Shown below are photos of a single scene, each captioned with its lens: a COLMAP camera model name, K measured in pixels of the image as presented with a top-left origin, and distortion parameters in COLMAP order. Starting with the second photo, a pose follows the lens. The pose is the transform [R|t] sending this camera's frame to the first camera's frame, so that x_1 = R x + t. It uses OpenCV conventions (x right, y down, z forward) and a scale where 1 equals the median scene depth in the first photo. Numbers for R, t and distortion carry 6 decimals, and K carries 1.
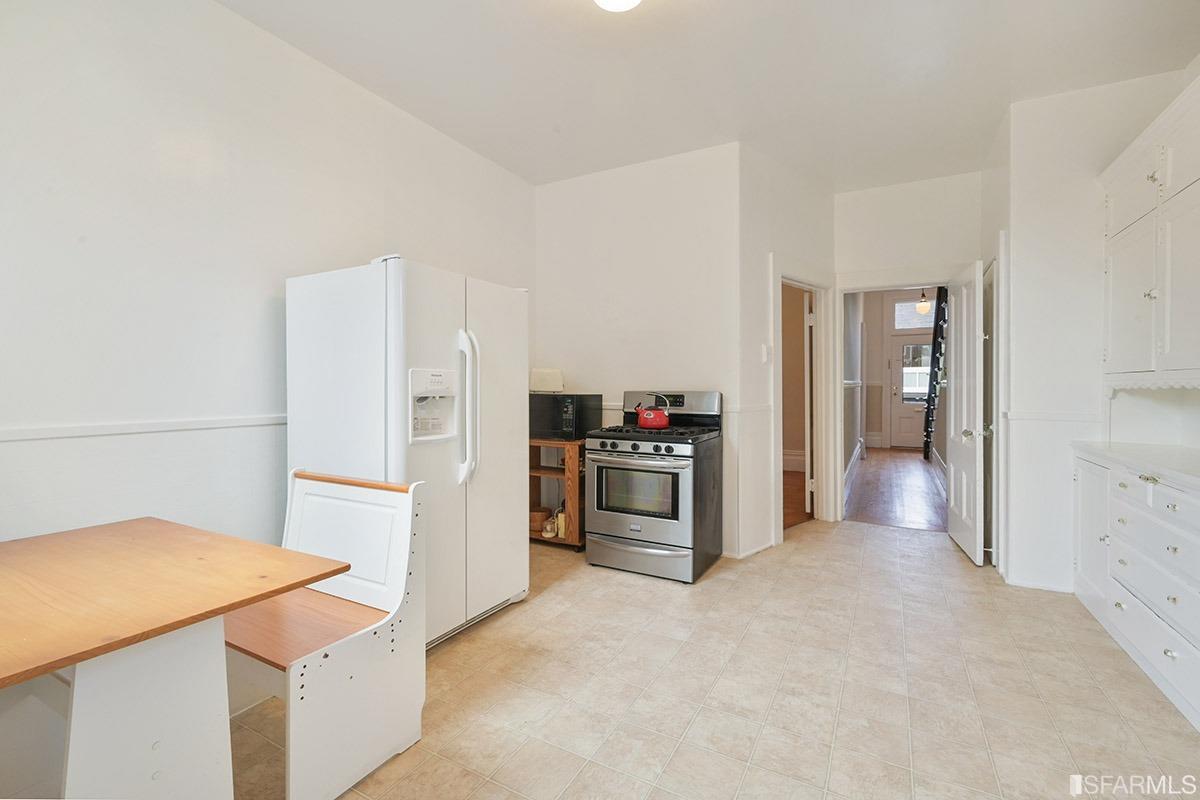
lens RADIAL K [[531.5, 0, 604.5], [0, 531.5, 411.5], [0, 0, 1]] dist [-0.000075, 0.000111]
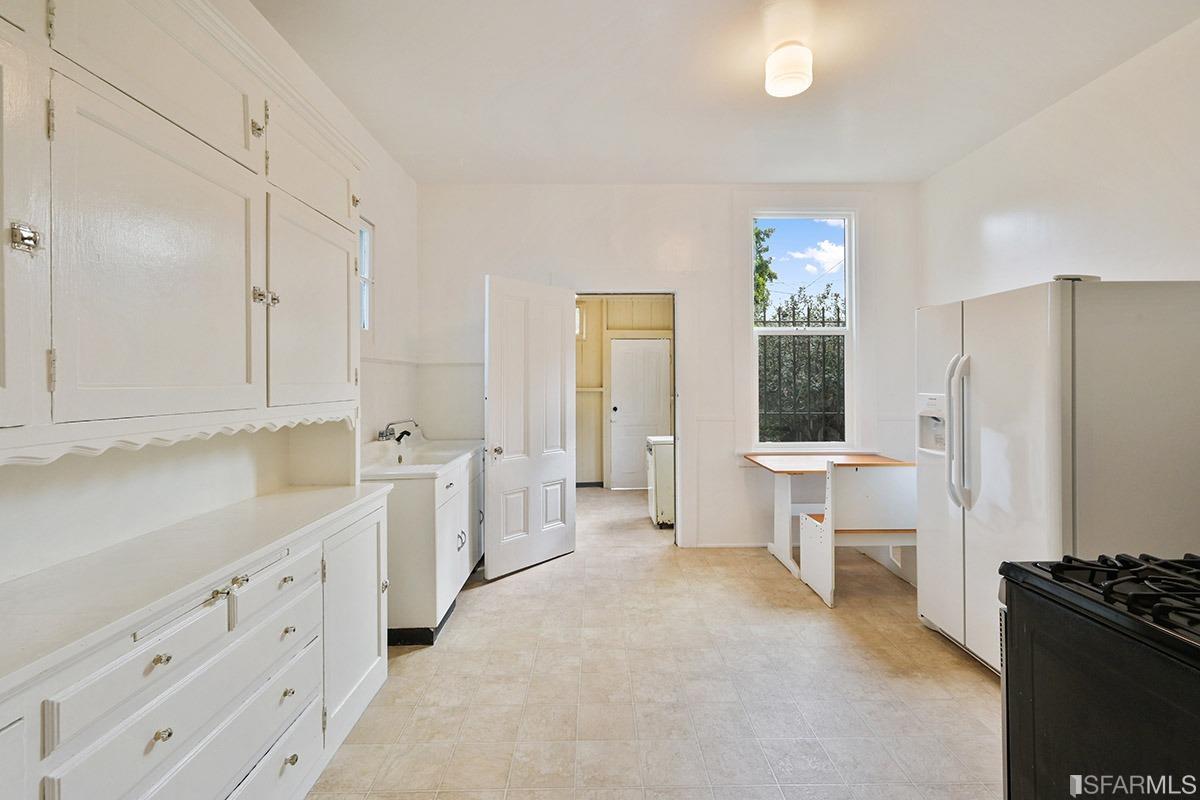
lens RADIAL K [[532.0, 0, 600.5], [0, 532.0, 383.1], [0, 0, 1]] dist [-0.001221, -0.000054]
pose [[-0.878109, -0.004914, -0.478436, 1.020057], [-0.027423, 0.998820, 0.040072, -0.151802], [0.477675, 0.048308, -0.877208, 1.882658]]
